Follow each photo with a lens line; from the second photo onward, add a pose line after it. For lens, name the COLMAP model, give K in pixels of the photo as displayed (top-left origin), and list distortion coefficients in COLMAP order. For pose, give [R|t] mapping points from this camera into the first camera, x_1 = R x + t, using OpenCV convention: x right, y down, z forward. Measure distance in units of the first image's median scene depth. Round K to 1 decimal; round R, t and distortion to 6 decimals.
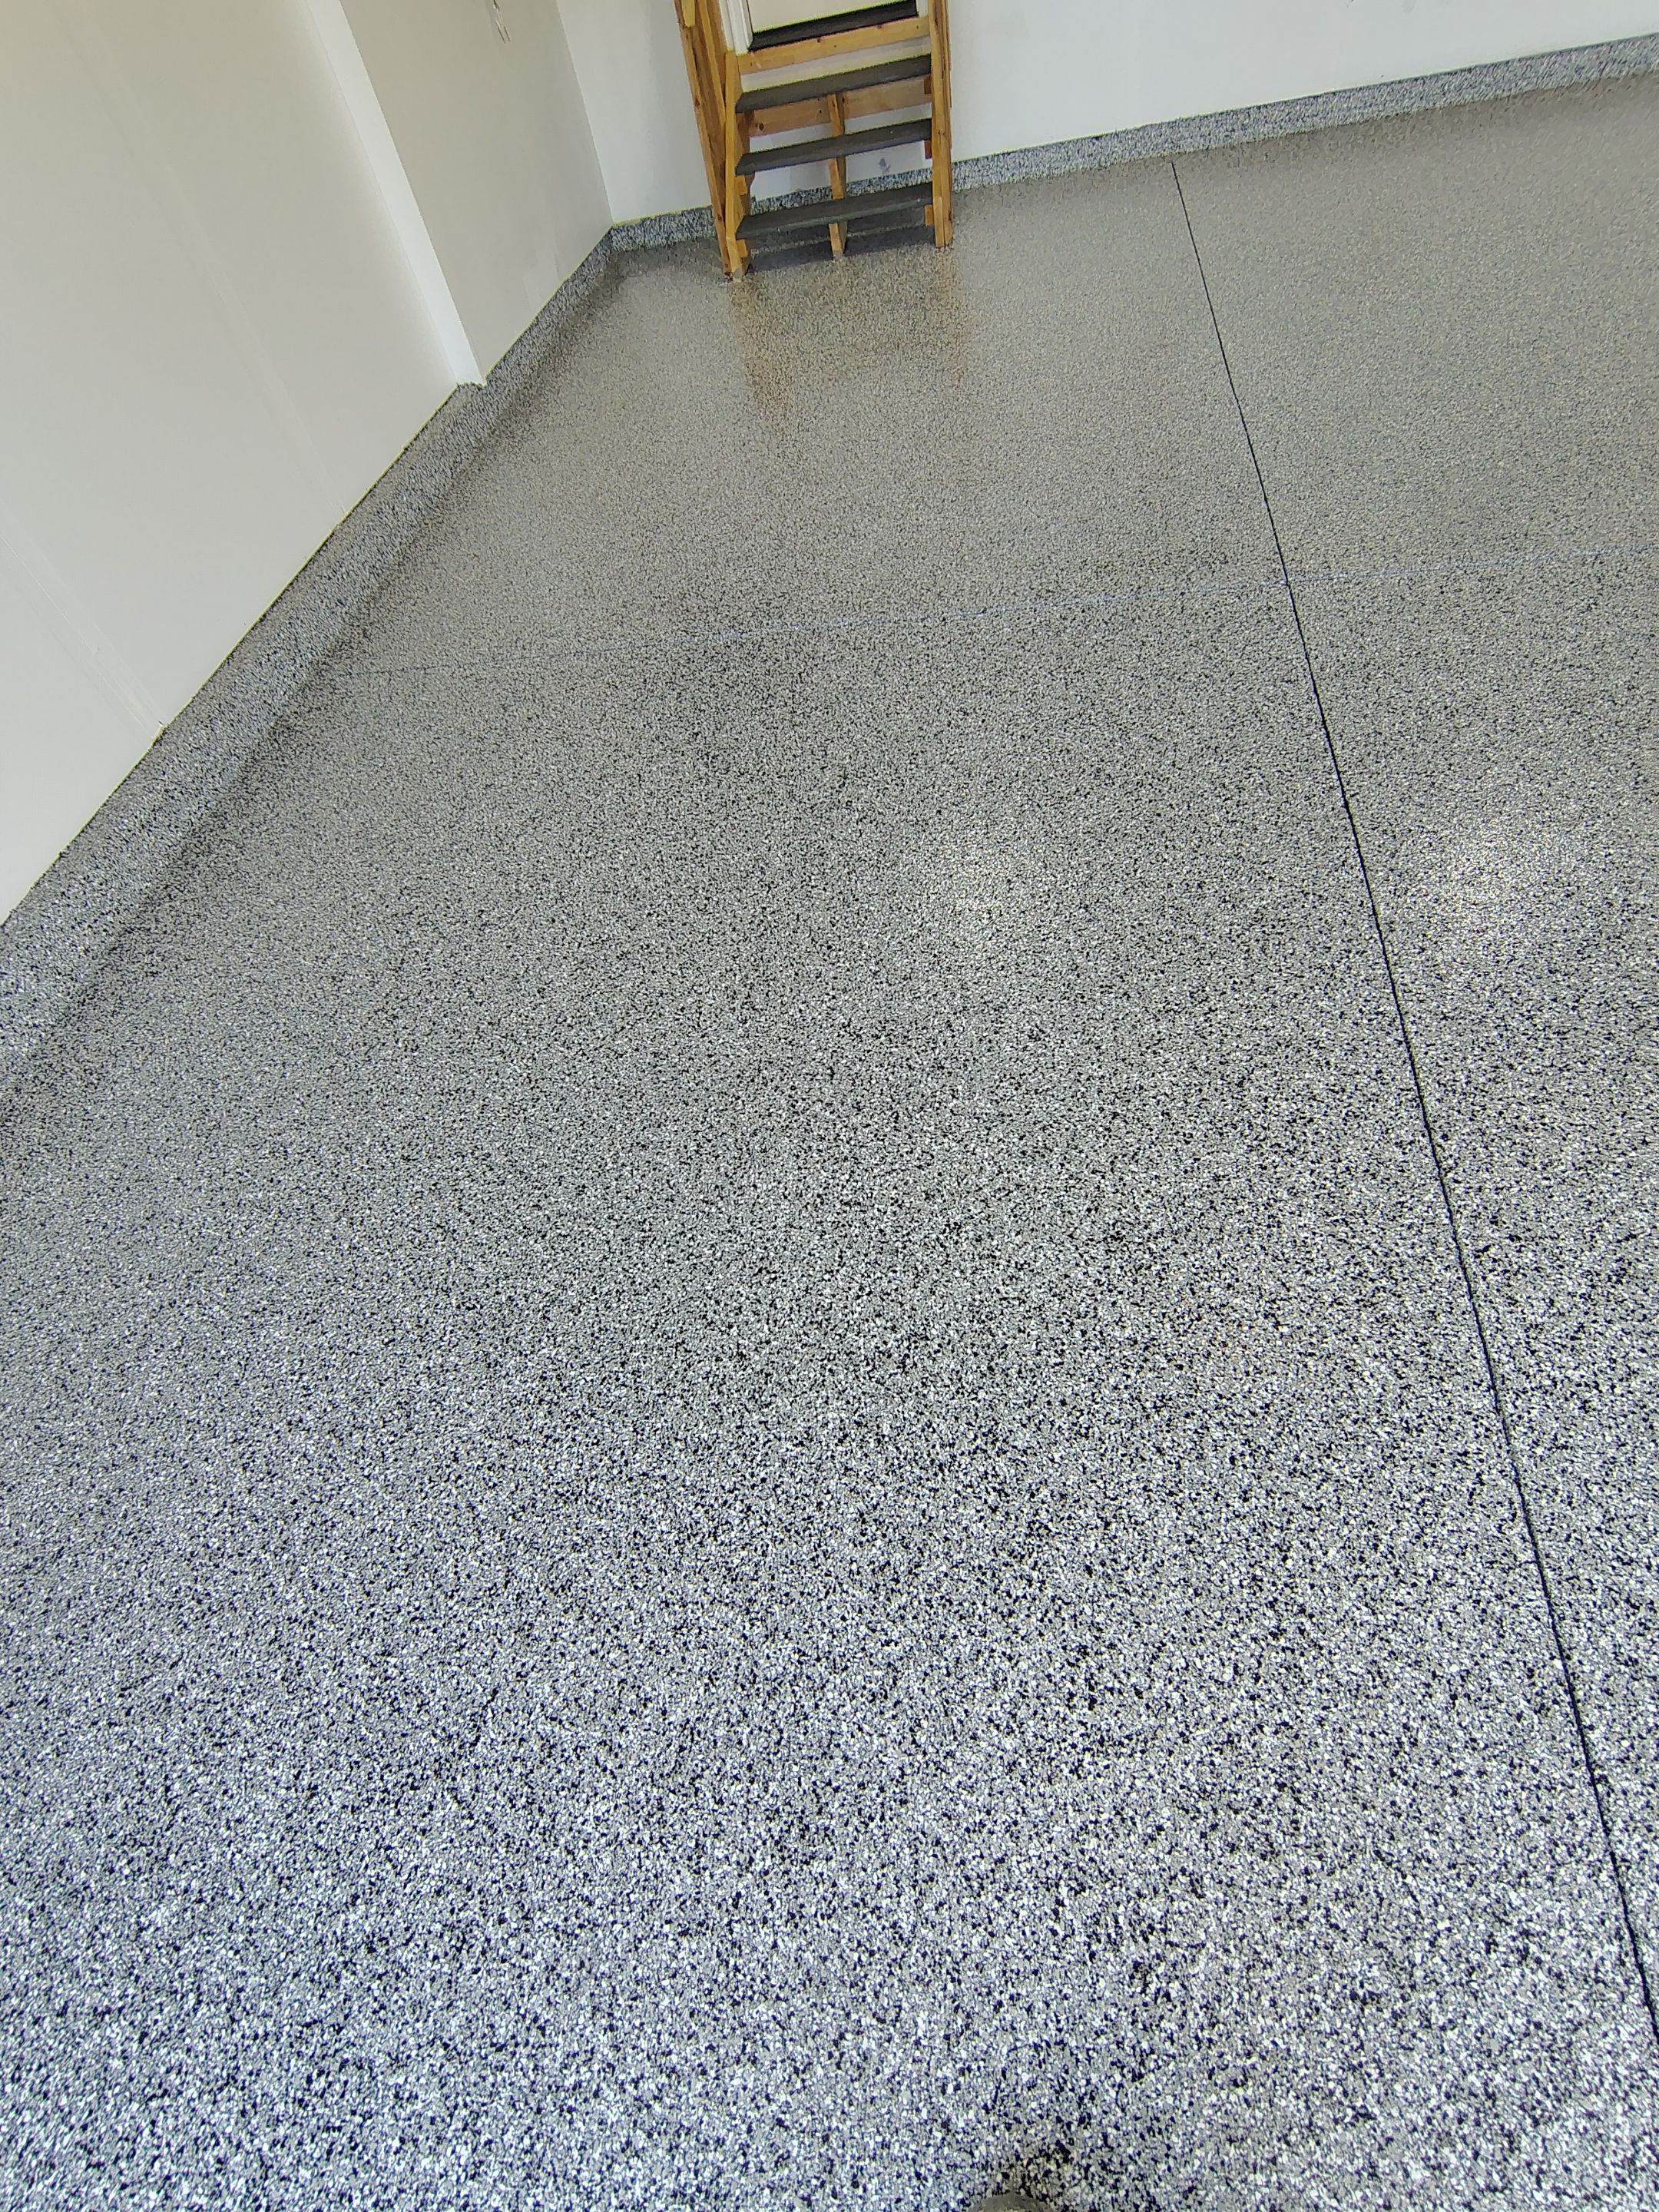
lens RADIAL K [[1016.1, 0, 829.5], [0, 1016.1, 1106.0], [0, 0, 1]] dist [-0.015101, 0.000257]
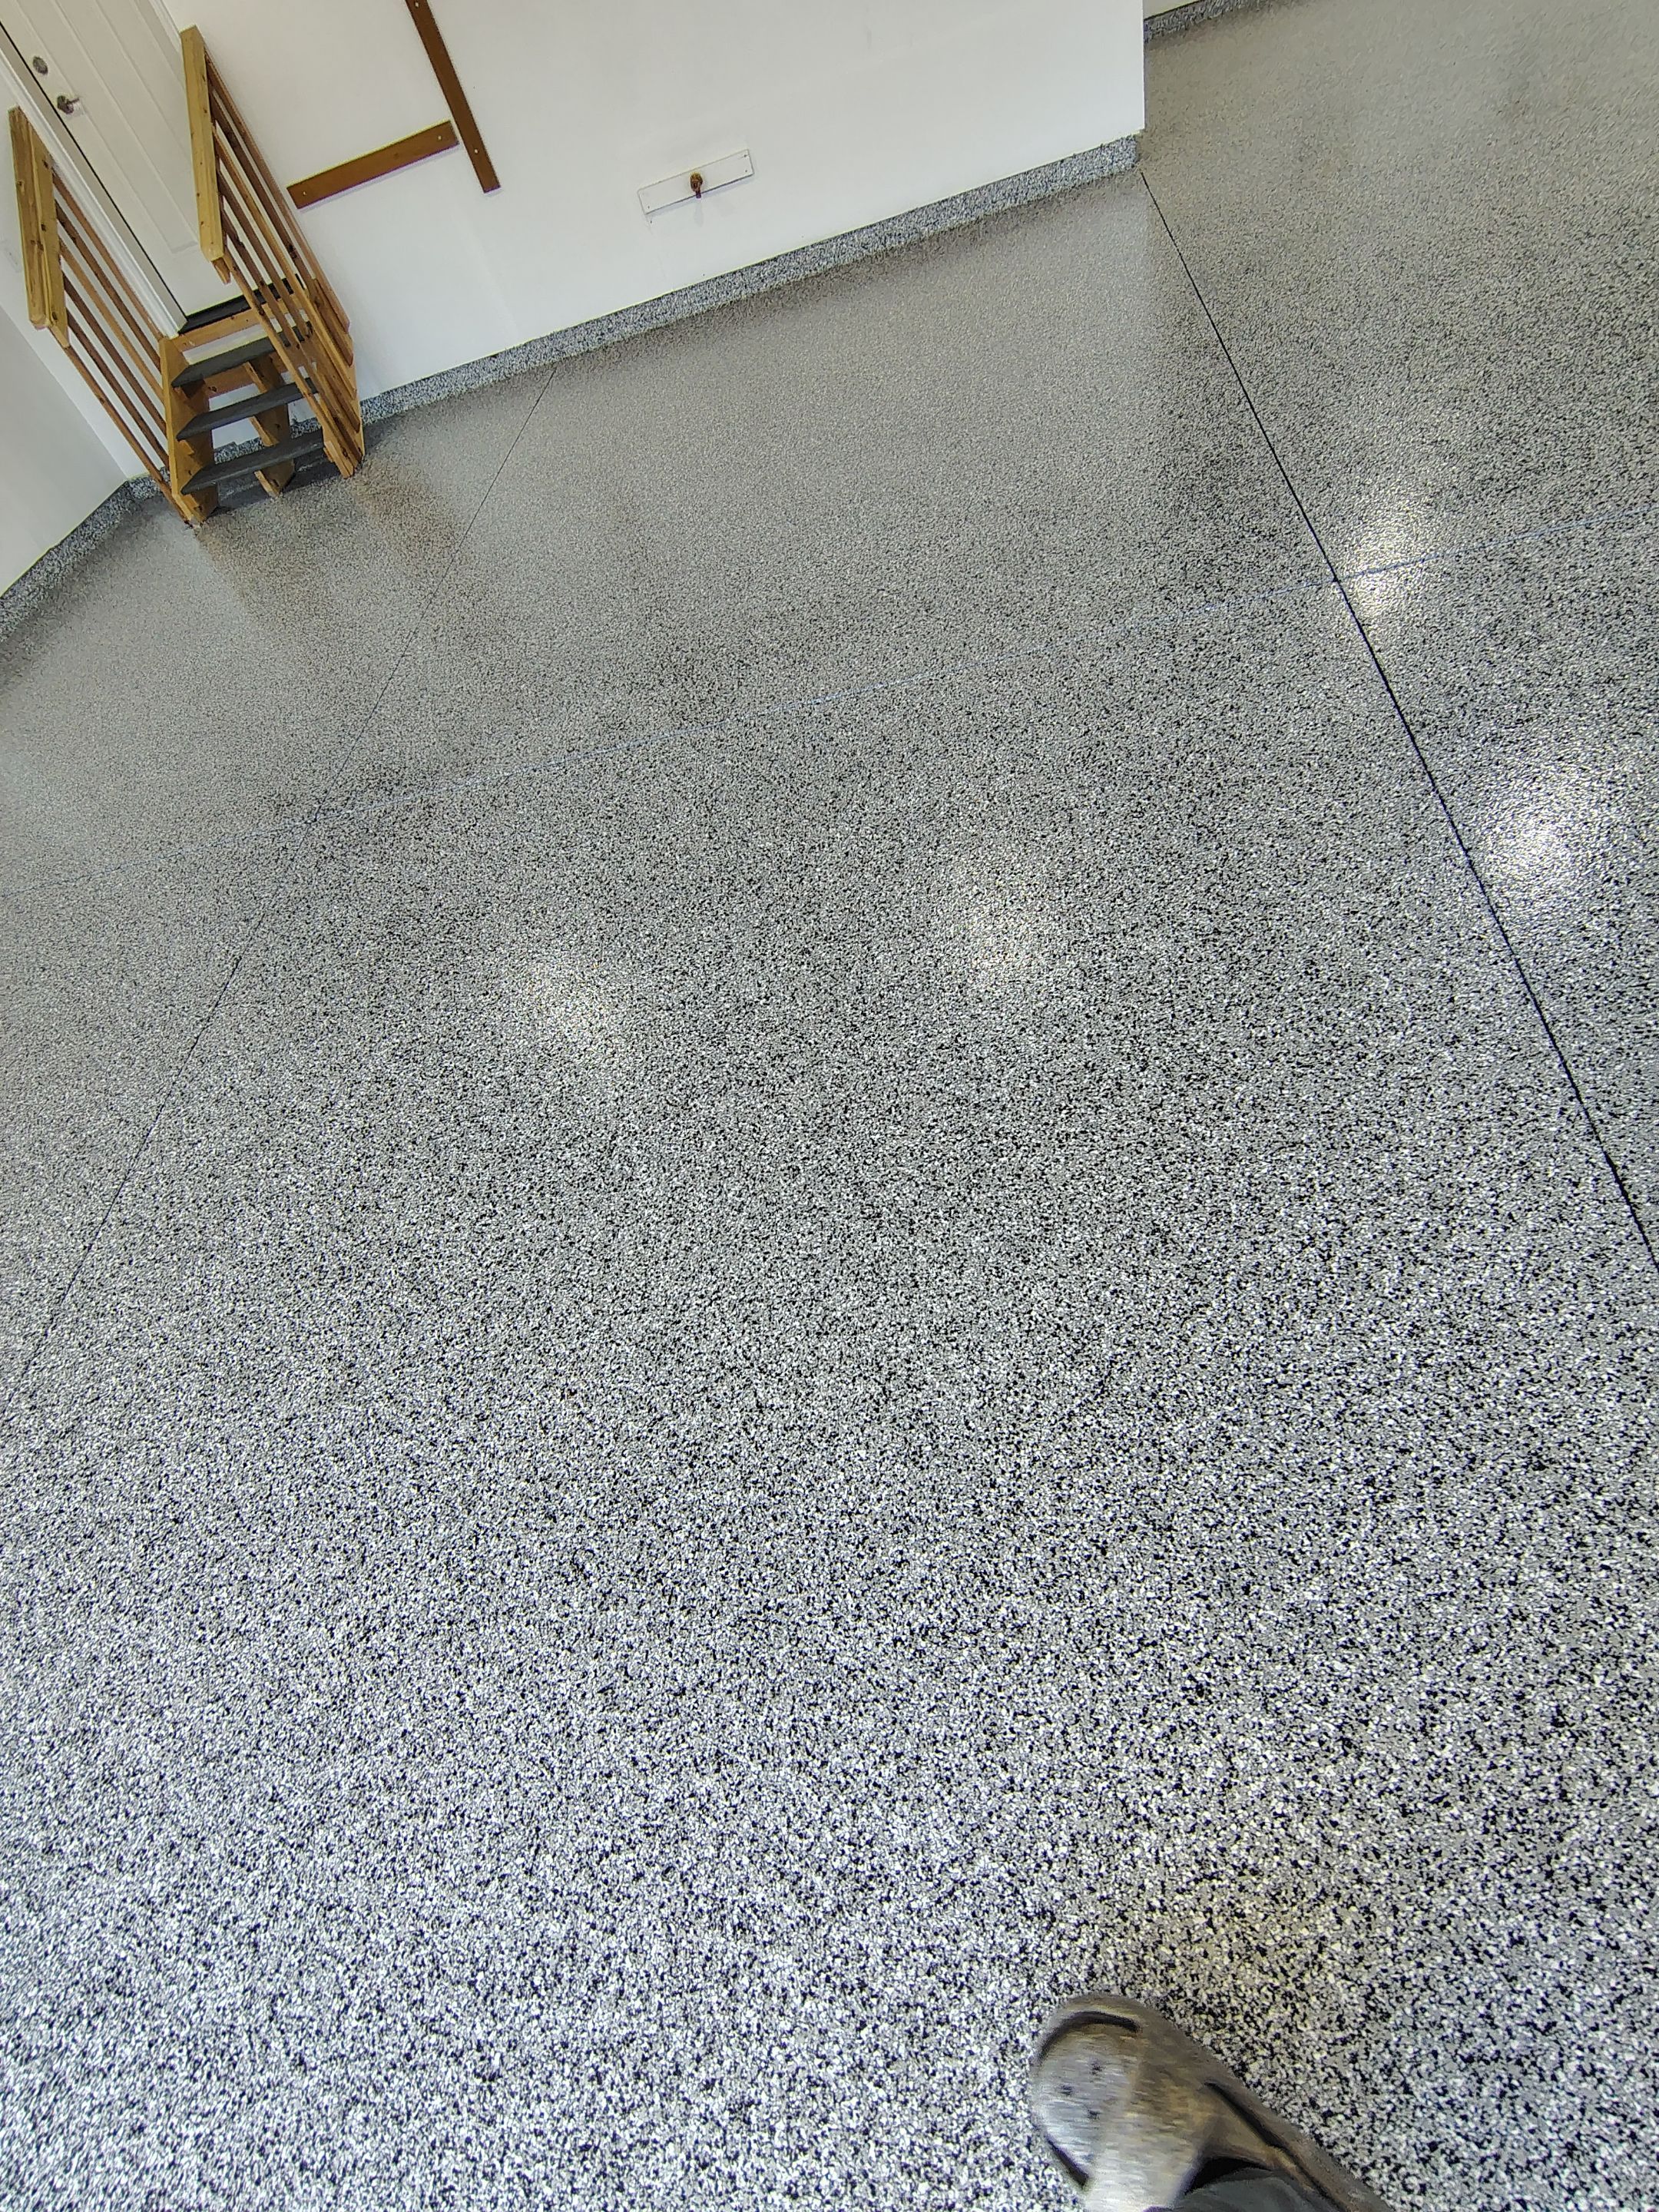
lens RADIAL K [[1016.1, 0, 829.5], [0, 1016.1, 1106.0], [0, 0, 1]] dist [-0.015101, 0.000257]
pose [[0.991043, -0.132651, -0.015428, 0.579871], [0.131918, 0.990393, -0.041460, -0.023559], [0.020780, 0.039054, 0.999021, -0.110479]]
